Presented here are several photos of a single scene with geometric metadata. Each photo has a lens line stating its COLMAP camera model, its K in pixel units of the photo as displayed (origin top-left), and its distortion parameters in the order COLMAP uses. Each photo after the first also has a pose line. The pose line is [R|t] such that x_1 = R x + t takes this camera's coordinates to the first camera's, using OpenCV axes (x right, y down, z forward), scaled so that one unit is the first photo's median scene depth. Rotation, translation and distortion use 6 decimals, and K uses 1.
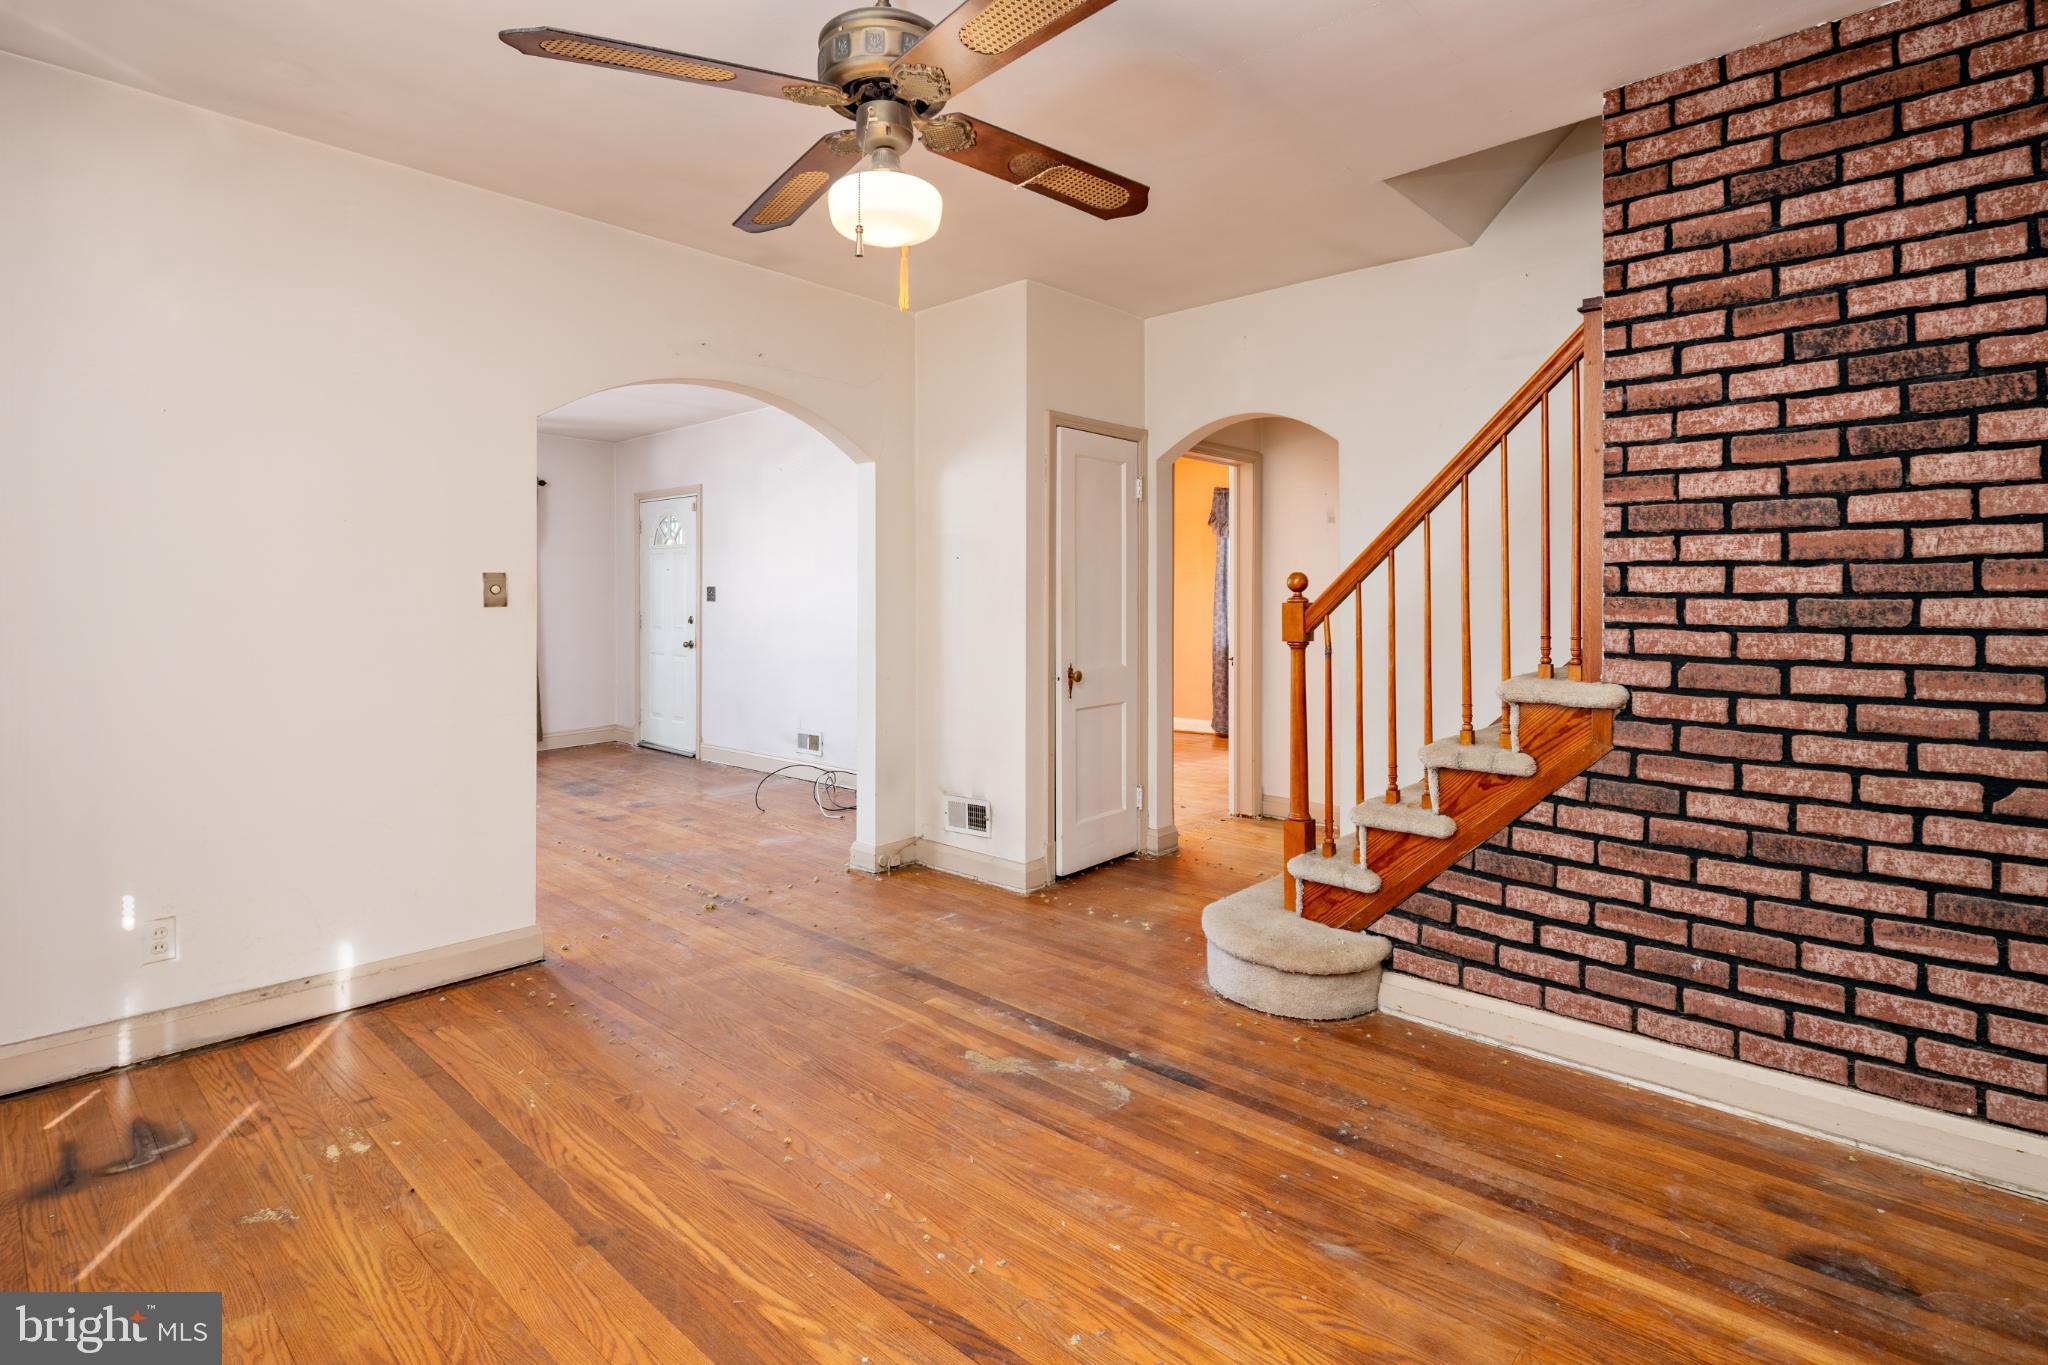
lens RADIAL K [[976.7, 0, 1033.0], [0, 976.7, 592.1], [0, 0, 1]] dist [-0.009417, -0.004704]
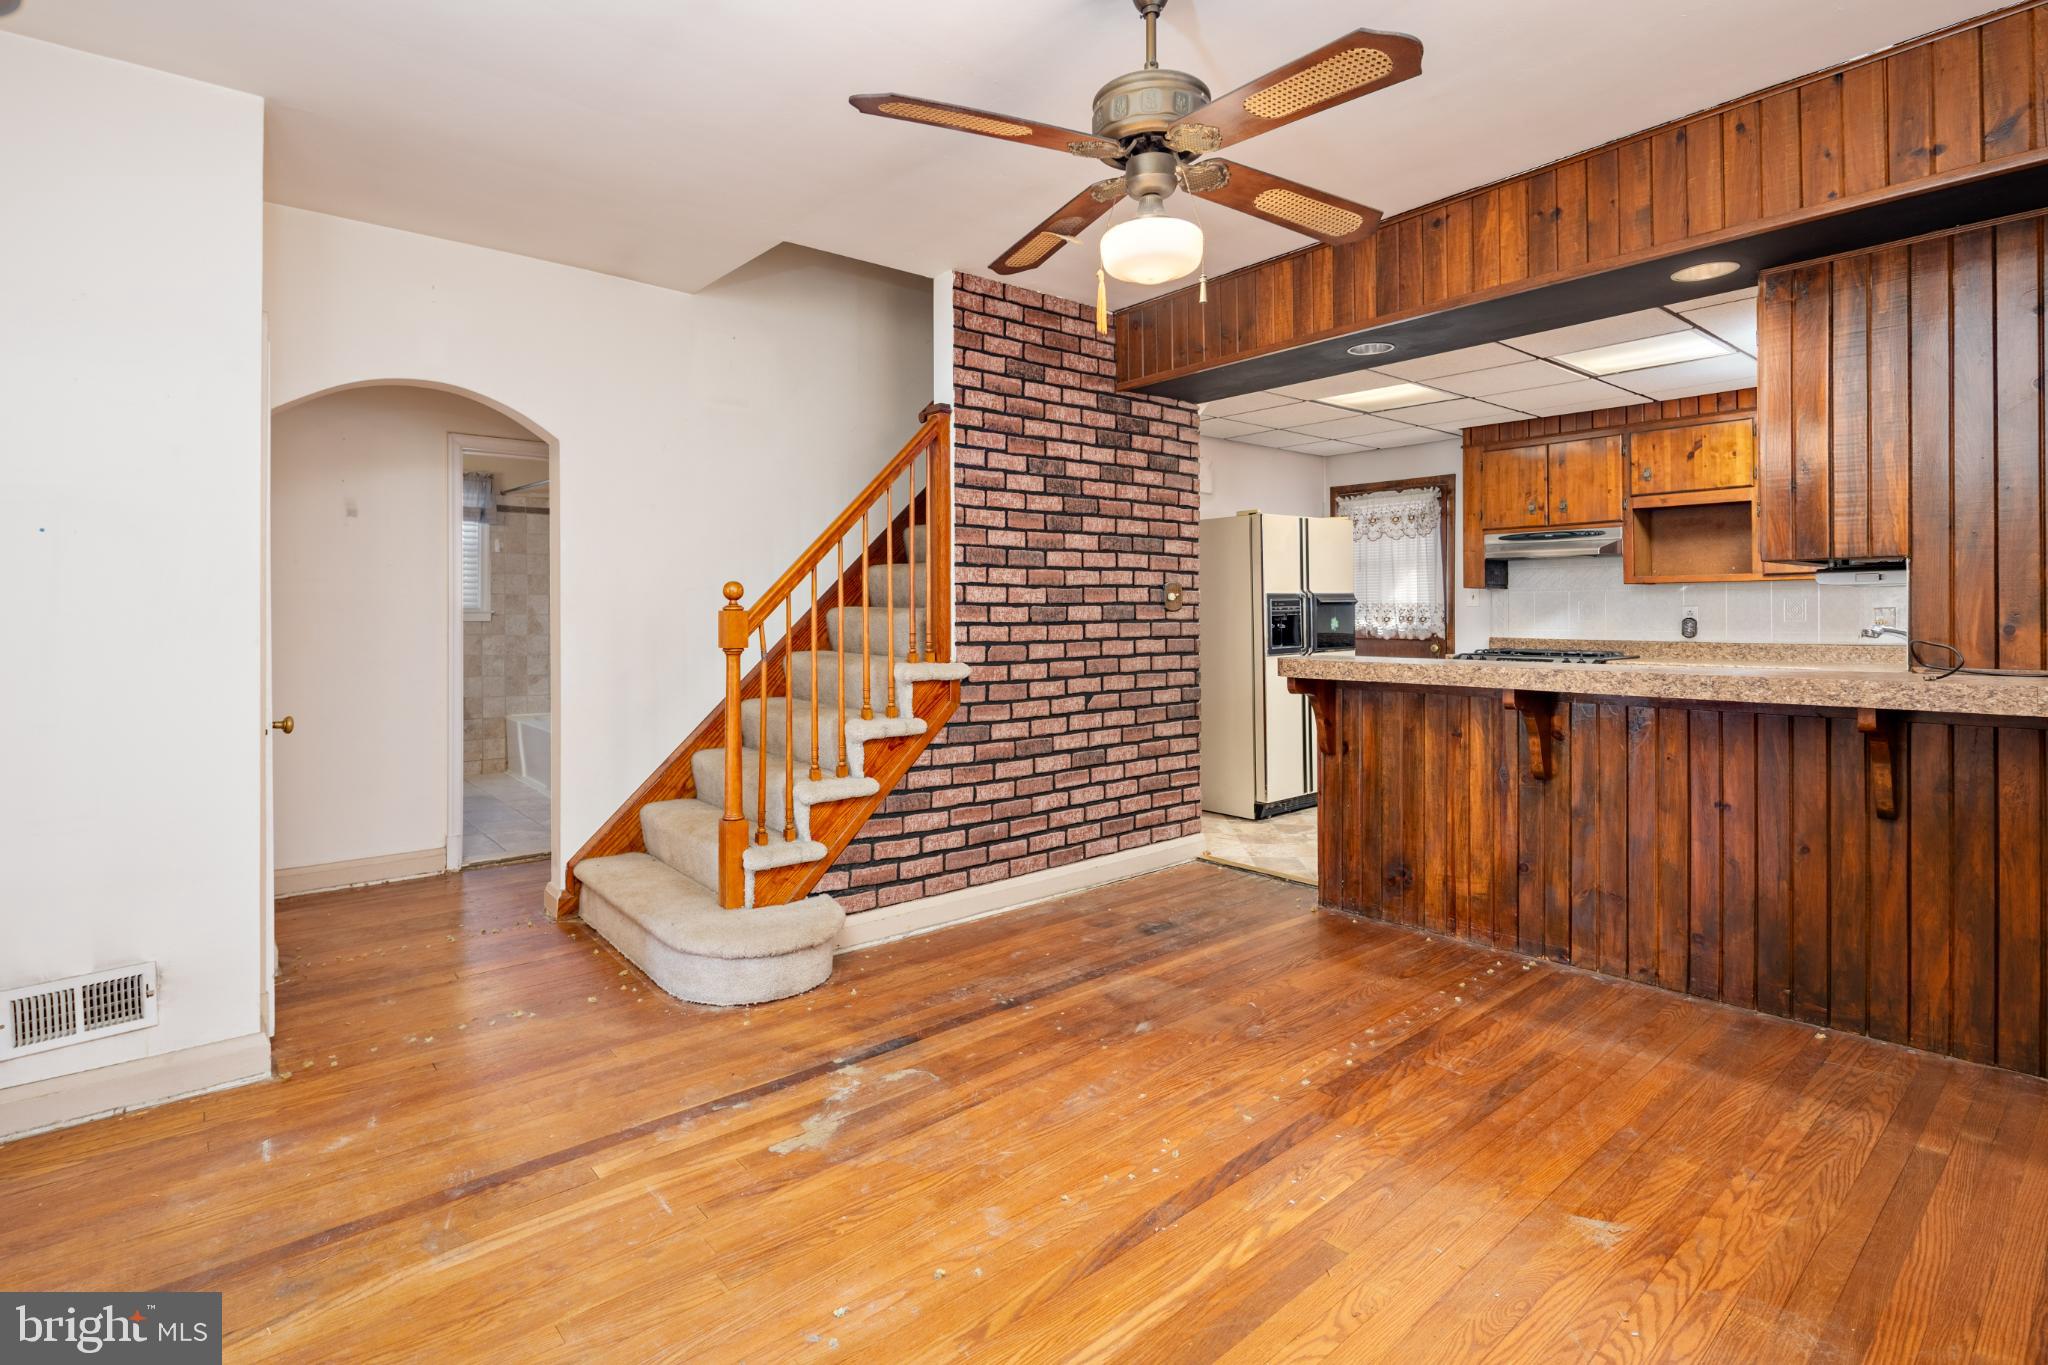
lens RADIAL K [[976.7, 0, 1001.5], [0, 976.7, 597.2], [0, 0, 1]] dist [-0.009417, -0.004704]
pose [[0.136405, 0.011581, 0.990586, -1.000199], [-0.004502, 0.999929, -0.011071, 0.009920], [-0.990643, -0.002949, 0.136447, 0.801112]]
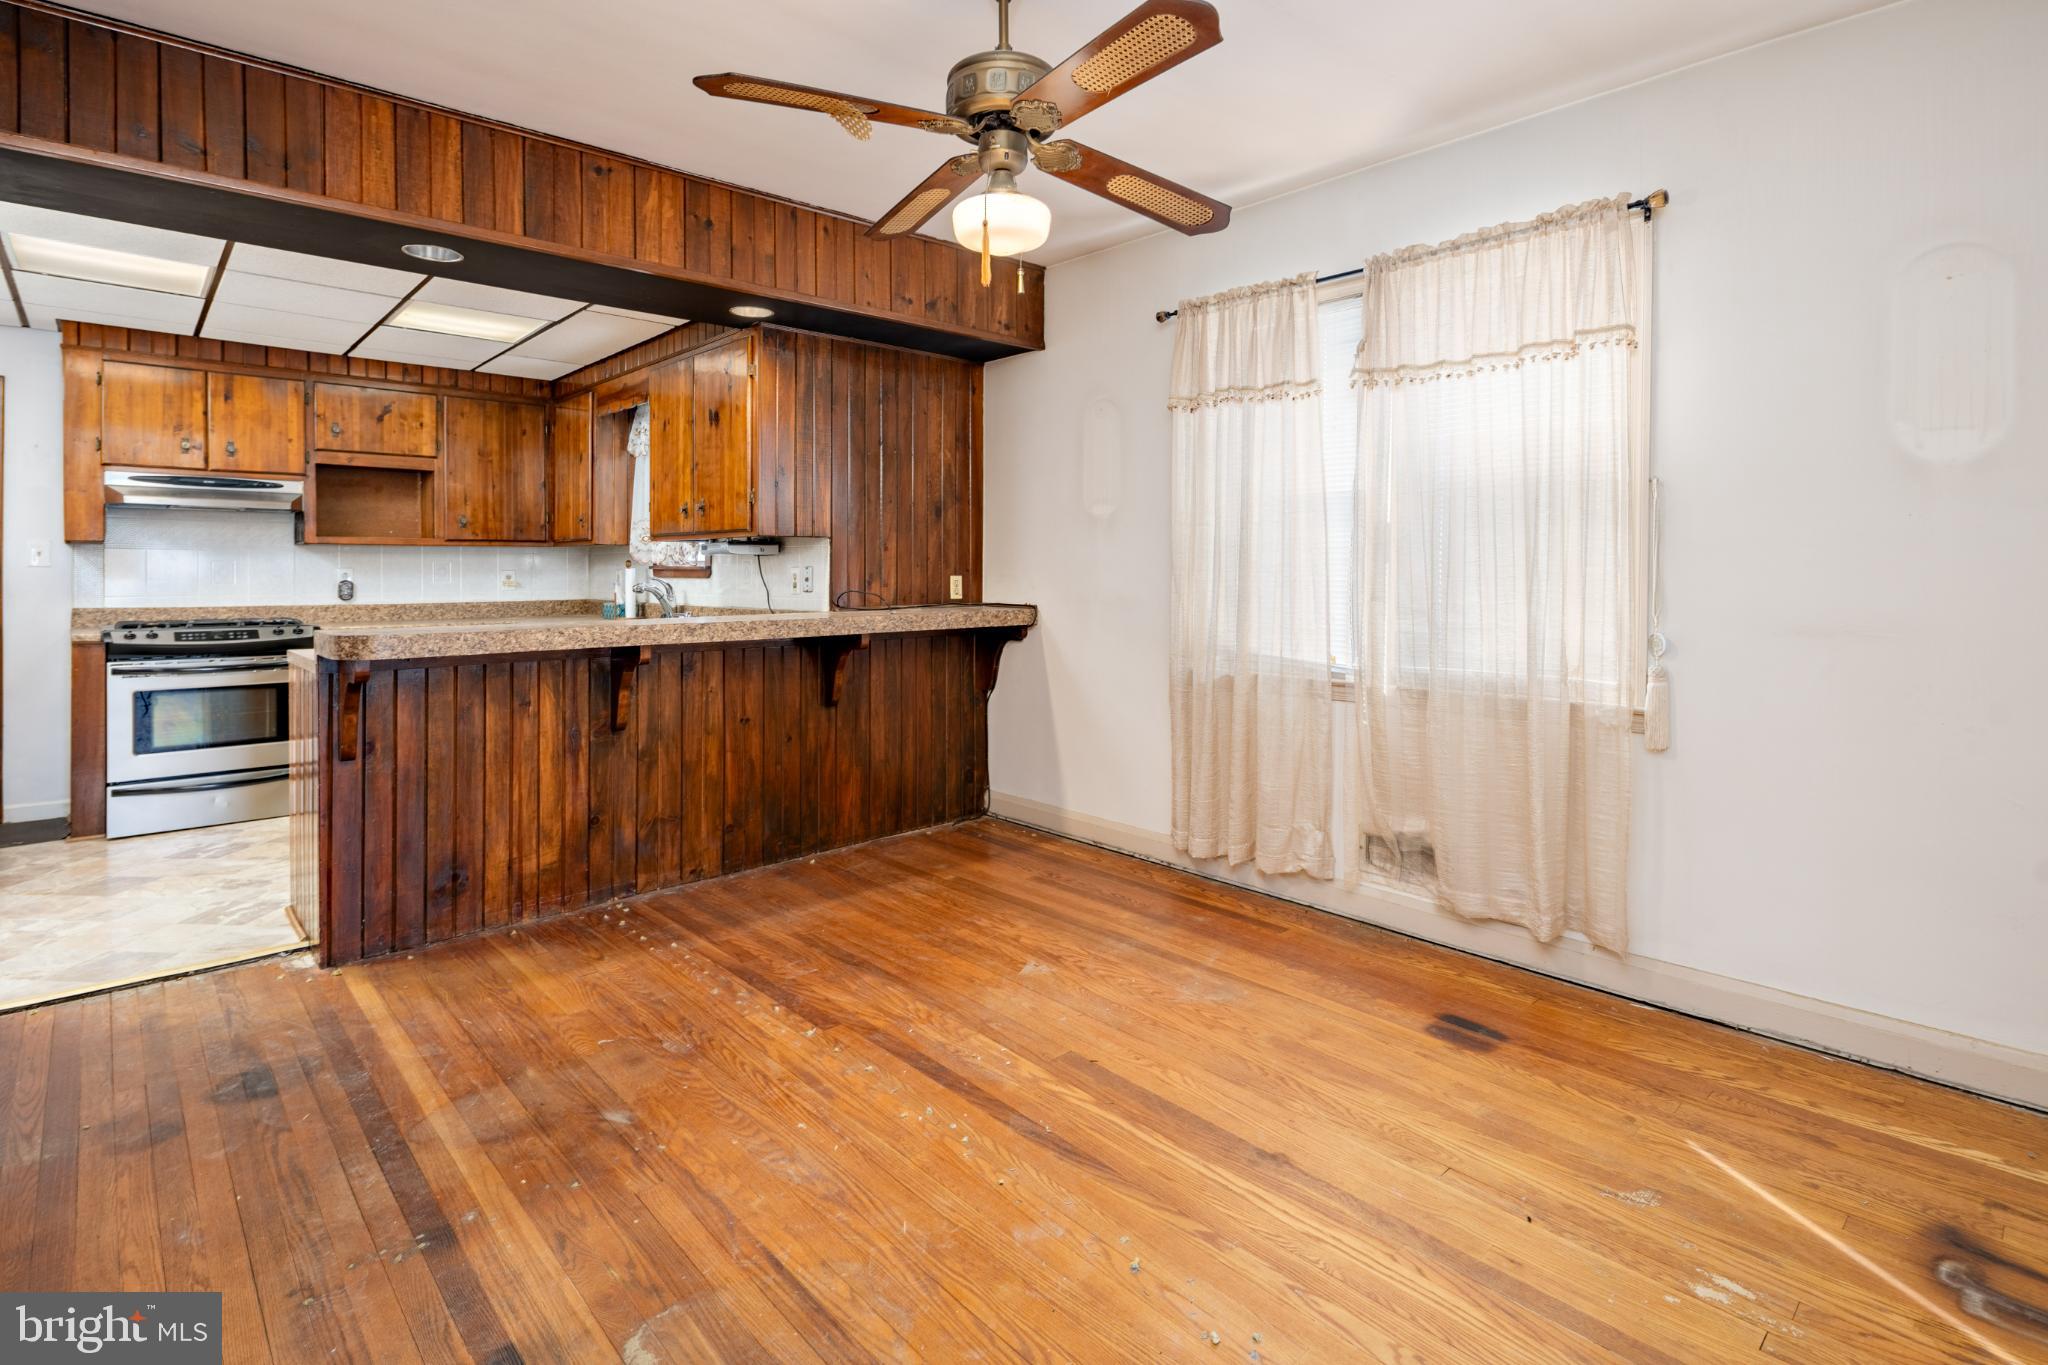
lens RADIAL K [[976.7, 0, 1029.3], [0, 976.7, 562.5], [0, 0, 1]] dist [-0.009417, -0.004704]
pose [[-0.996104, -0.000963, 0.088185, -0.224706], [-0.002649, 0.999816, -0.019006, 0.024299], [-0.088150, -0.019165, -0.995923, 1.691389]]
